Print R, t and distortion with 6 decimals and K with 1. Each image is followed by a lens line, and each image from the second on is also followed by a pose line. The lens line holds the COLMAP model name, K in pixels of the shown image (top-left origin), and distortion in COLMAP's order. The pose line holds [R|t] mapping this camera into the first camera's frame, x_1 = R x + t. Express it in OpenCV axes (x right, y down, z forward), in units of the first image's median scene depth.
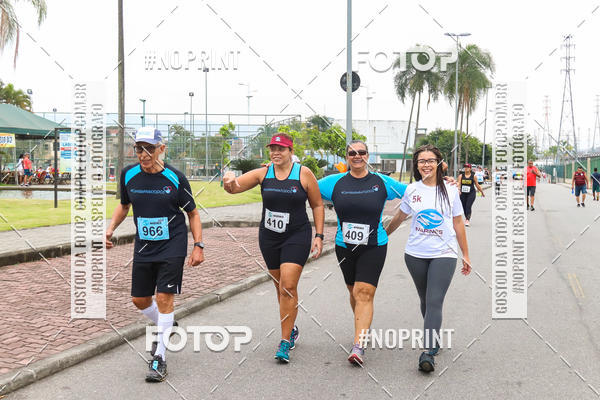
lens RADIAL K [[1812.1, 0, 300.0], [0, 1812.1, 200.0], [0, 0, 1]] dist [0.576073, -0.405979]
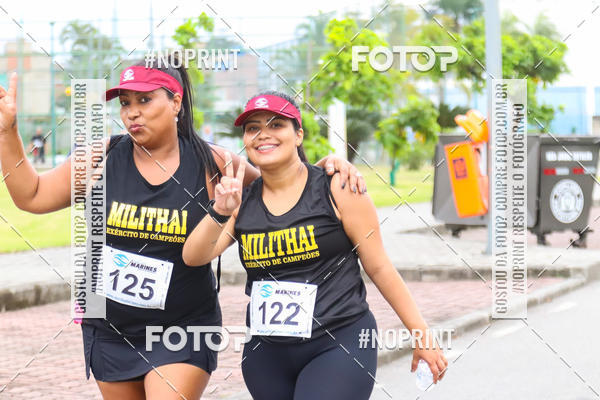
lens RADIAL K [[2980.7, 0, 300.0], [0, 2980.7, 200.0], [0, 0, 1]] dist [-0.778090, -7.327283]
pose [[0.999651, -0.015609, -0.021323, -0.008713], [0.015799, 0.999837, 0.008762, -0.008746], [0.021183, -0.009096, 0.999734, 0.385210]]
